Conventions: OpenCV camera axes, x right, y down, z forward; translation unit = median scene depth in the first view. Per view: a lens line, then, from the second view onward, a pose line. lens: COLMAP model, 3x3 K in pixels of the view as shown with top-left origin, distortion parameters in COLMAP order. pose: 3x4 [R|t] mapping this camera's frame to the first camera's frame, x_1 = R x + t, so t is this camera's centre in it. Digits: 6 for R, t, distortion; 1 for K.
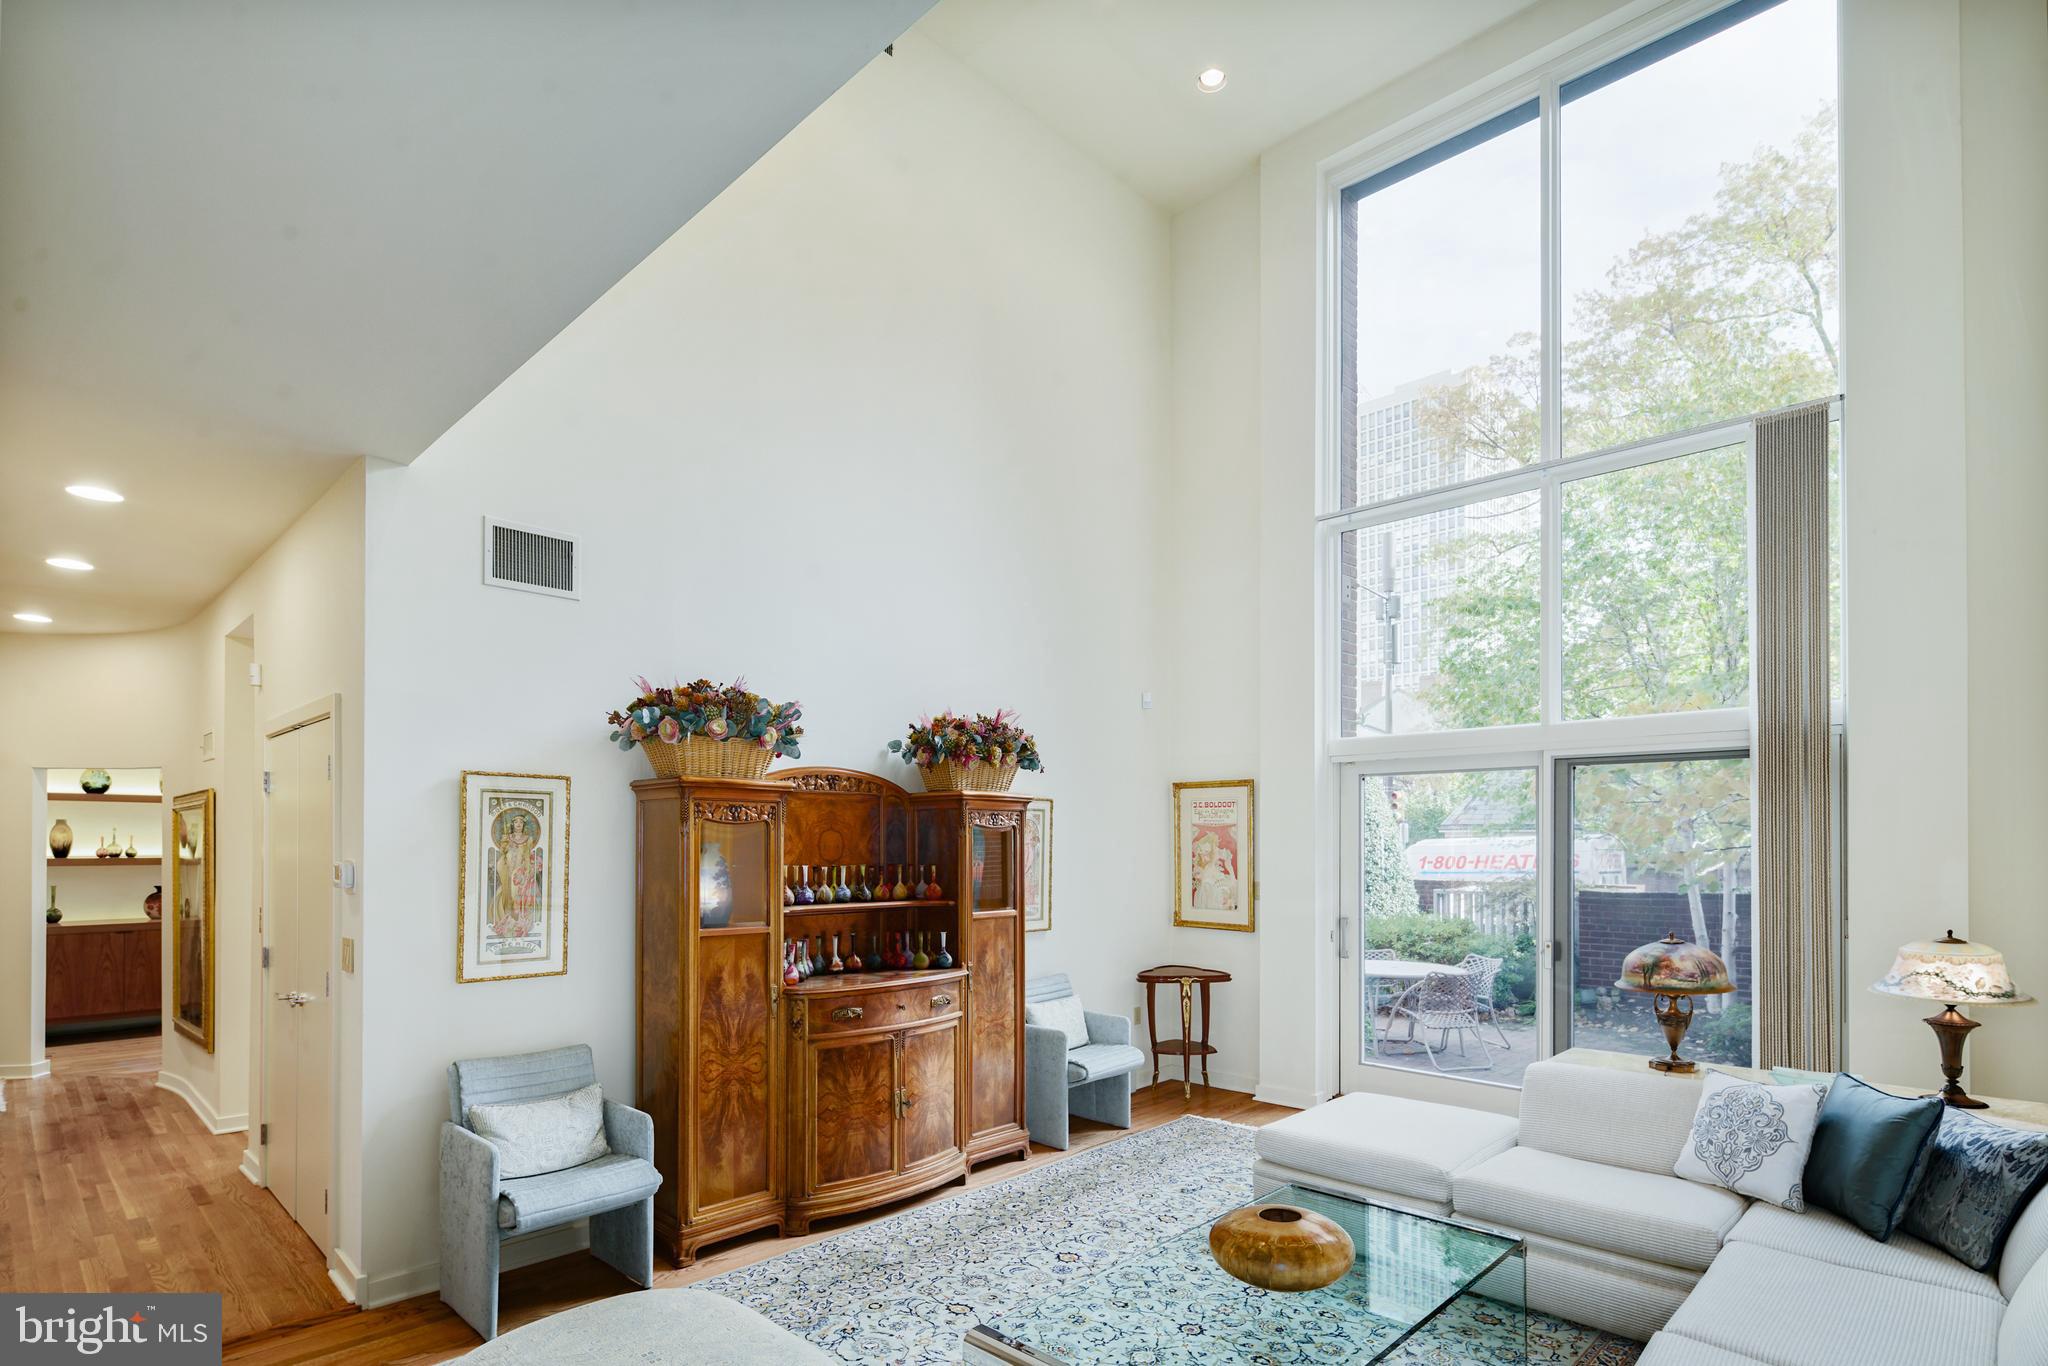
lens RADIAL K [[1029.9, 0, 1001.1], [0, 1029.9, 827.2], [0, 0, 1]] dist [0.004441, -0.001299]
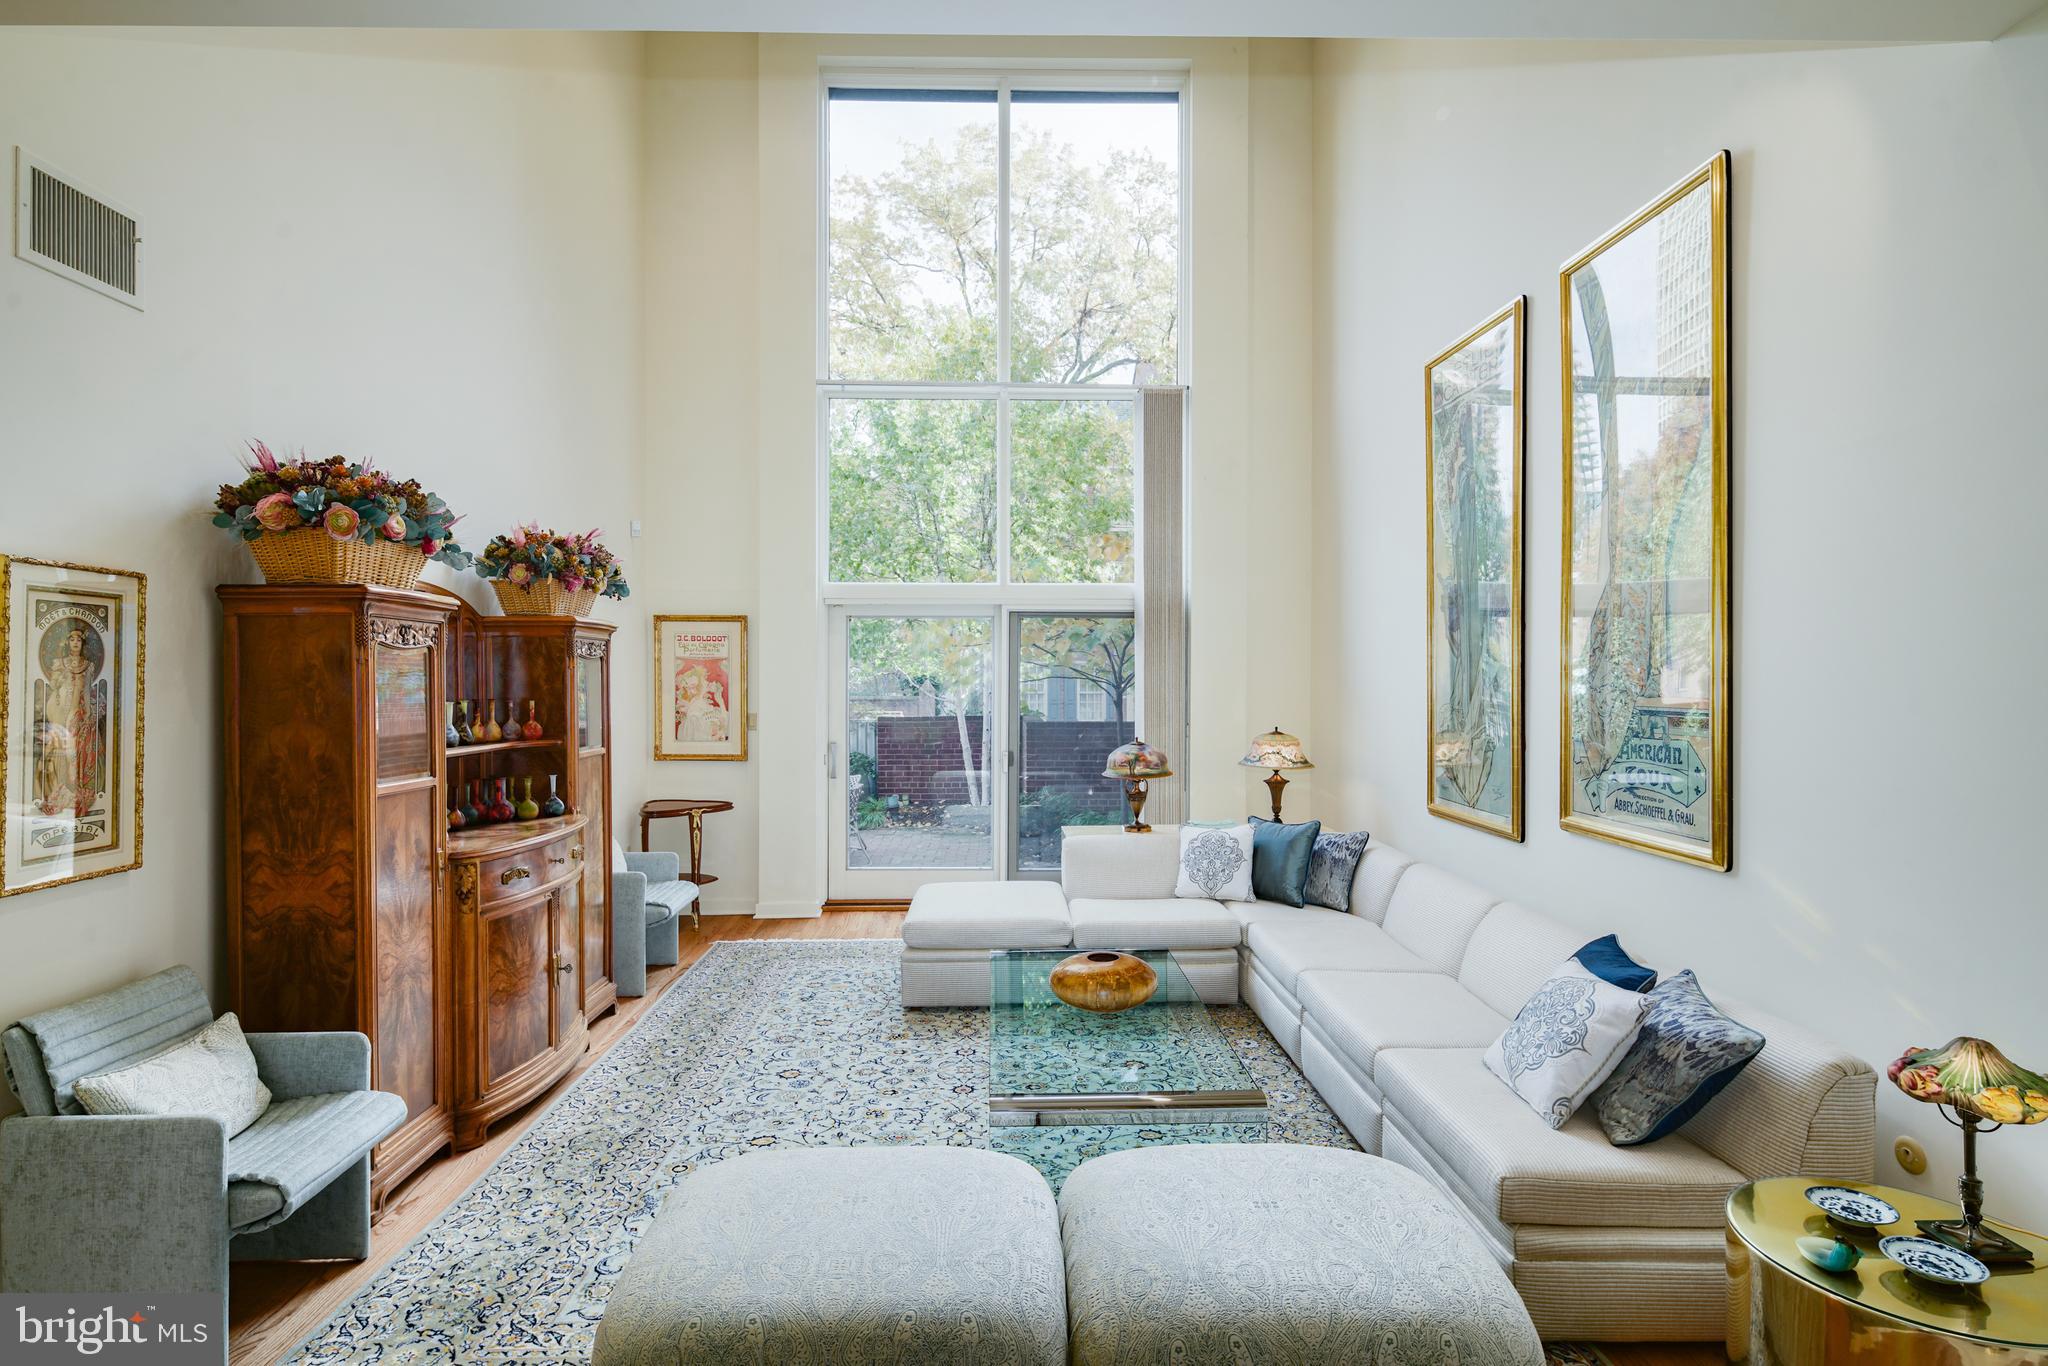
lens RADIAL K [[1029.9, 0, 1014.2], [0, 1029.9, 683.0], [0, 0, 1]] dist [0.004441, -0.001299]
pose [[0.692359, -0.004187, 0.721541, -0.483430], [-0.009568, 0.999842, 0.014982, 0.006140], [-0.721489, -0.017277, 0.692210, 0.116602]]
